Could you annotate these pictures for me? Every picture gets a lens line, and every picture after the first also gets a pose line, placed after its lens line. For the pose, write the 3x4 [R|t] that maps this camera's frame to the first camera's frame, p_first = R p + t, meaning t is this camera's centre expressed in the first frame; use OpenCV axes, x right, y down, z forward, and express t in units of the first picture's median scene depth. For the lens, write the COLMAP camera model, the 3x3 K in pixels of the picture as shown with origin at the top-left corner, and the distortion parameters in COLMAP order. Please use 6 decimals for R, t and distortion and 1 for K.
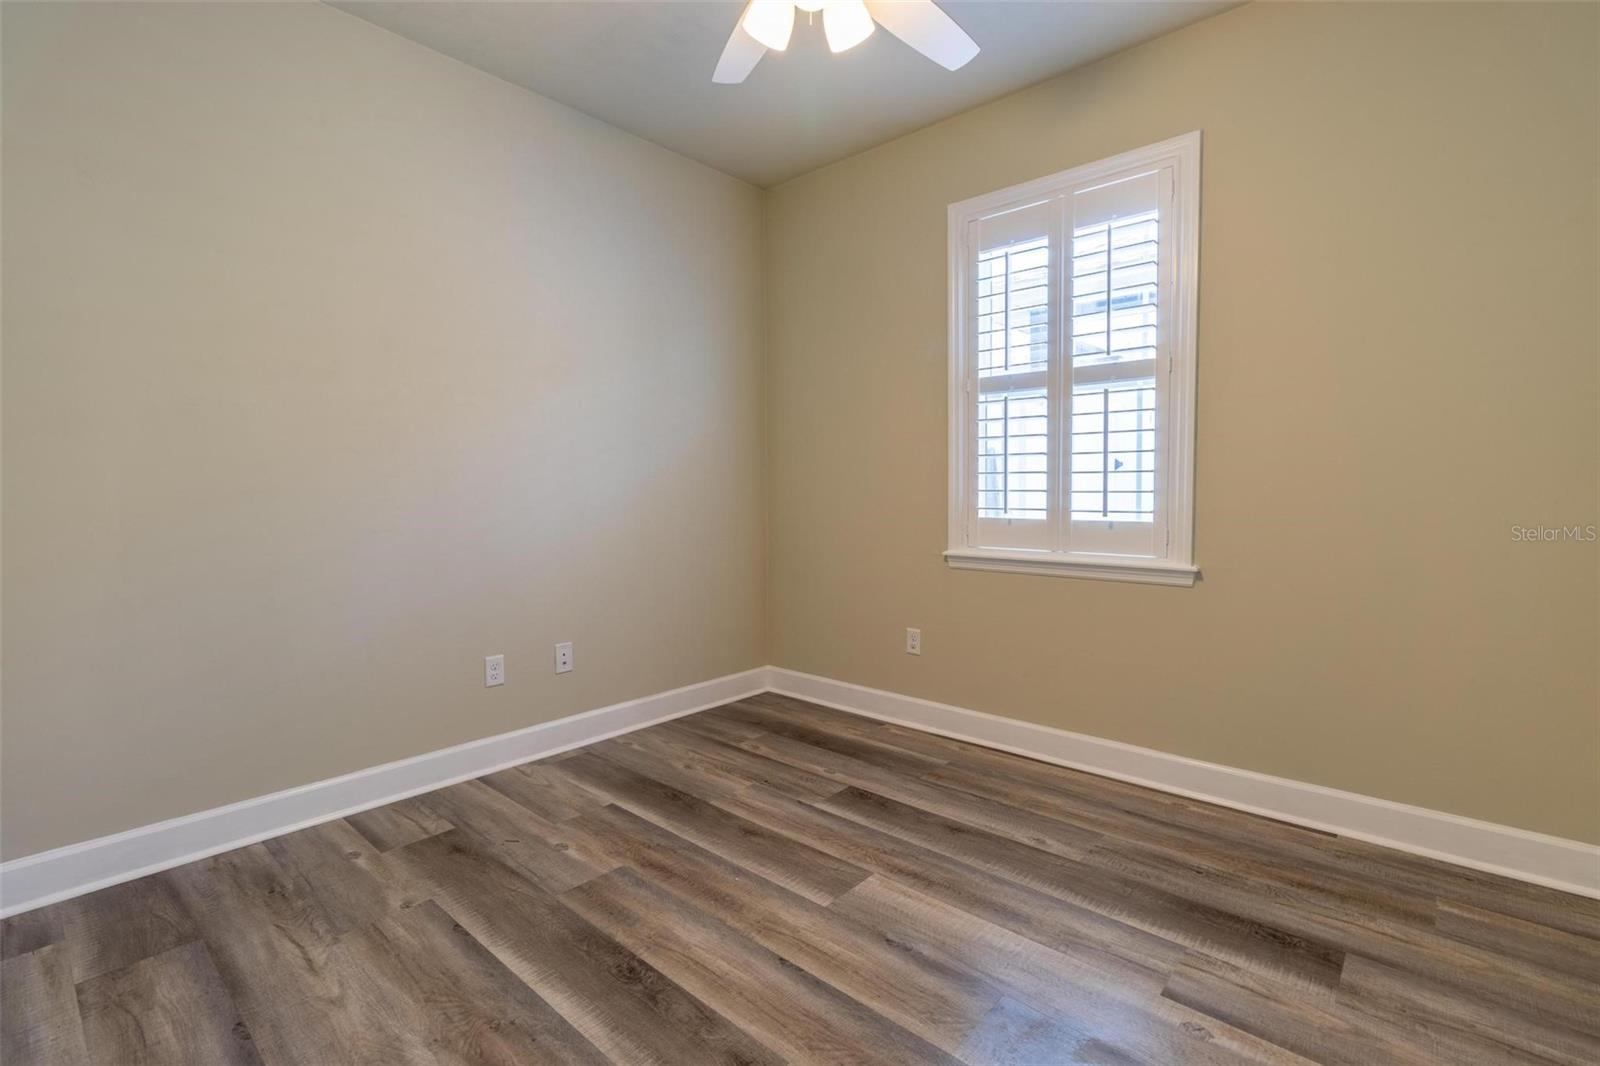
lens RADIAL K [[734.2, 0, 814.8], [0, 734.2, 526.1], [0, 0, 1]] dist [-0.005237, 0.004480]
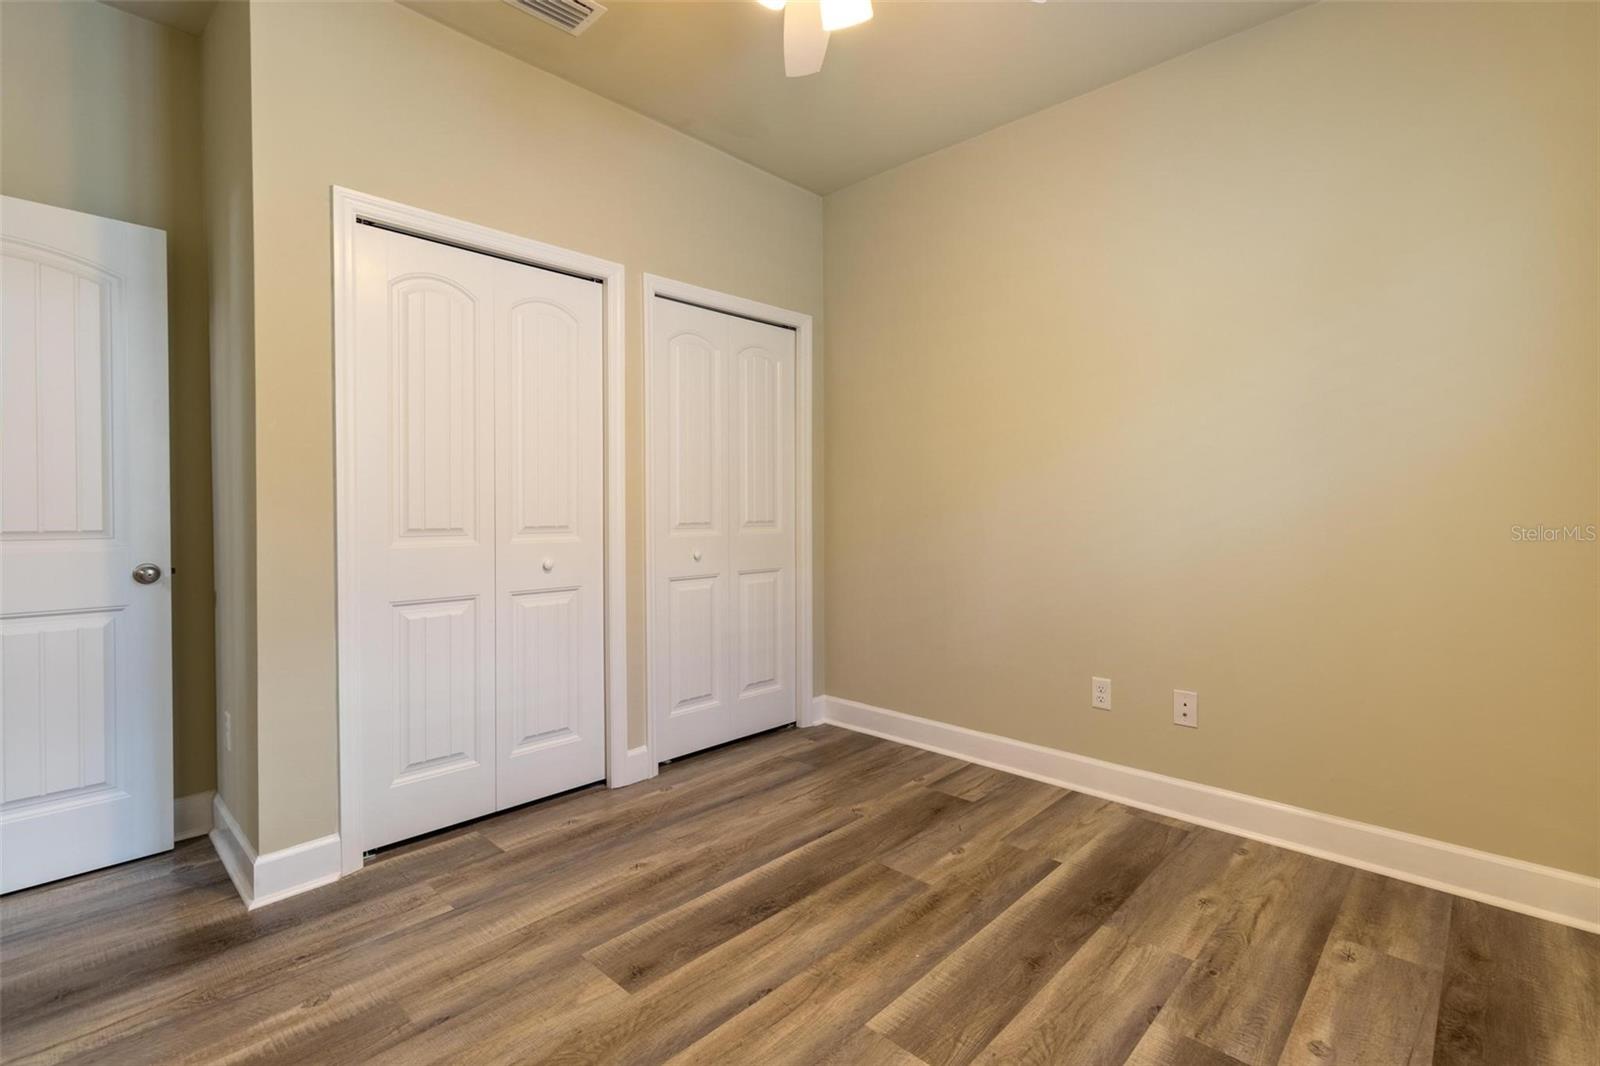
lens RADIAL K [[734.2, 0, 794.2], [0, 734.2, 537.9], [0, 0, 1]] dist [-0.005237, 0.004480]
pose [[-0.036584, 0.052891, -0.997930, 0.657887], [-0.053761, 0.997048, 0.054816, -0.048063], [0.997883, 0.055655, -0.033632, 0.757556]]
